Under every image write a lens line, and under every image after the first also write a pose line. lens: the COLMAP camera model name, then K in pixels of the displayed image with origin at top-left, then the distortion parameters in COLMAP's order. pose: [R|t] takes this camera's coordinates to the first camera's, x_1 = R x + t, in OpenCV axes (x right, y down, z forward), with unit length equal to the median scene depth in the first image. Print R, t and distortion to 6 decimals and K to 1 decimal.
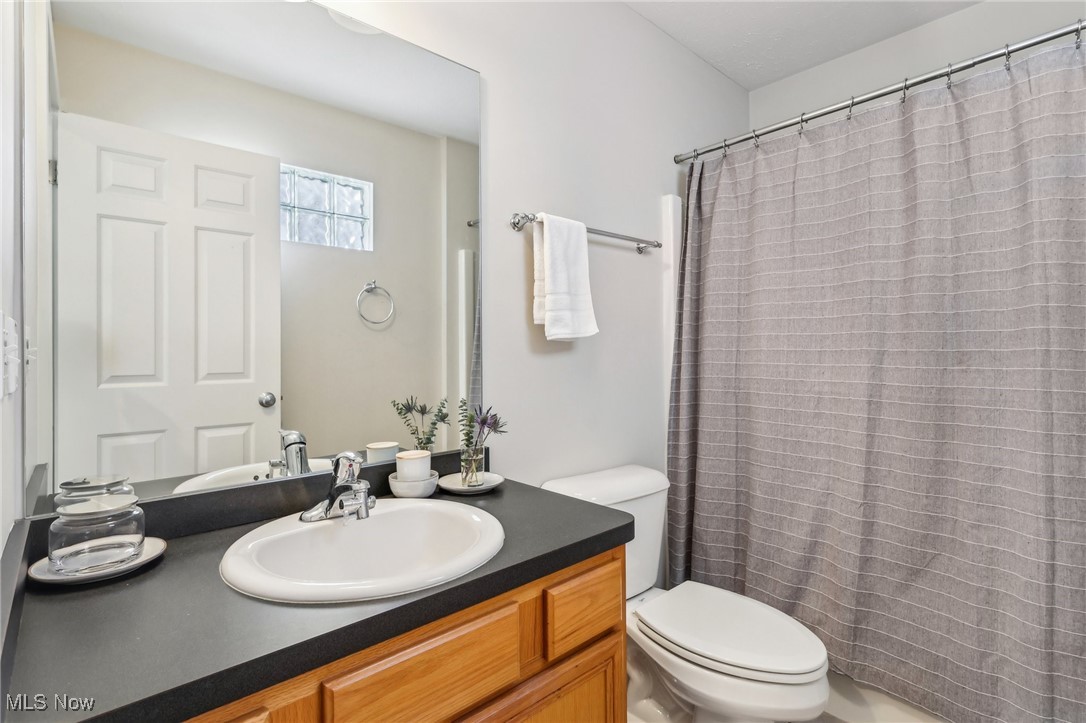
lens RADIAL K [[511.3, 0, 539.3], [0, 511.3, 347.3], [0, 0, 1]] dist [0.001917, 0.000487]
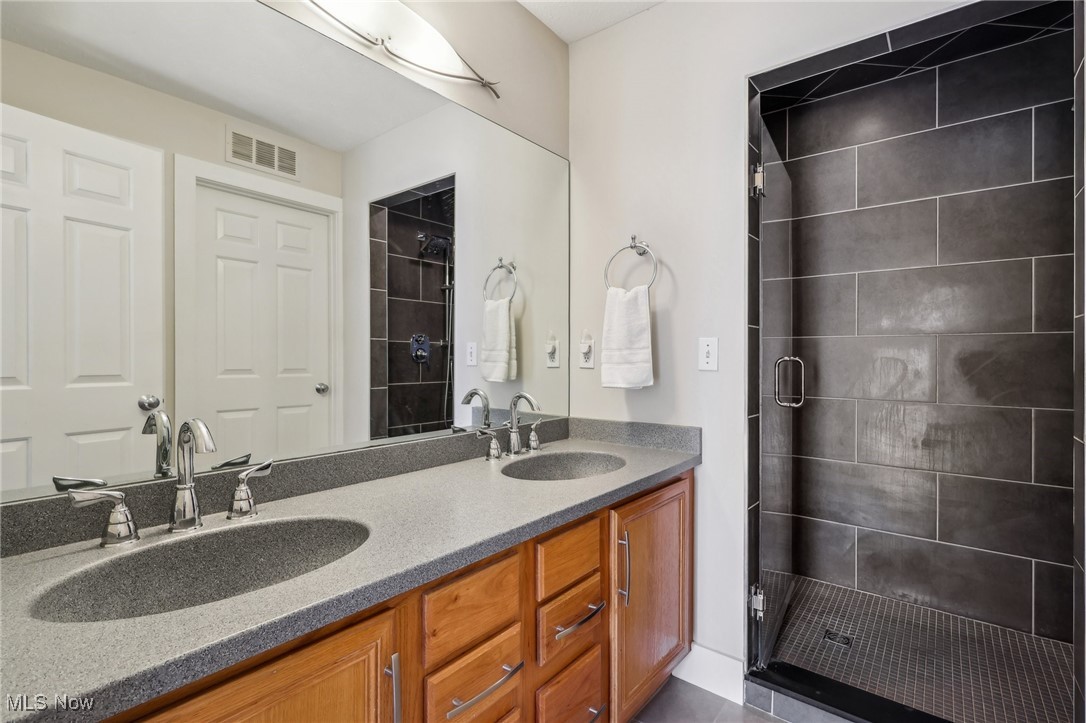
lens RADIAL K [[503.3, 0, 535.4], [0, 503.3, 360.3], [0, 0, 1]] dist [0.000500, -0.000065]
pose [[0.973446, 0.008828, 0.228746, -0.053293], [-0.012520, 0.999814, 0.014694, 0.000280], [-0.228573, -0.017168, 0.973375, -0.085110]]
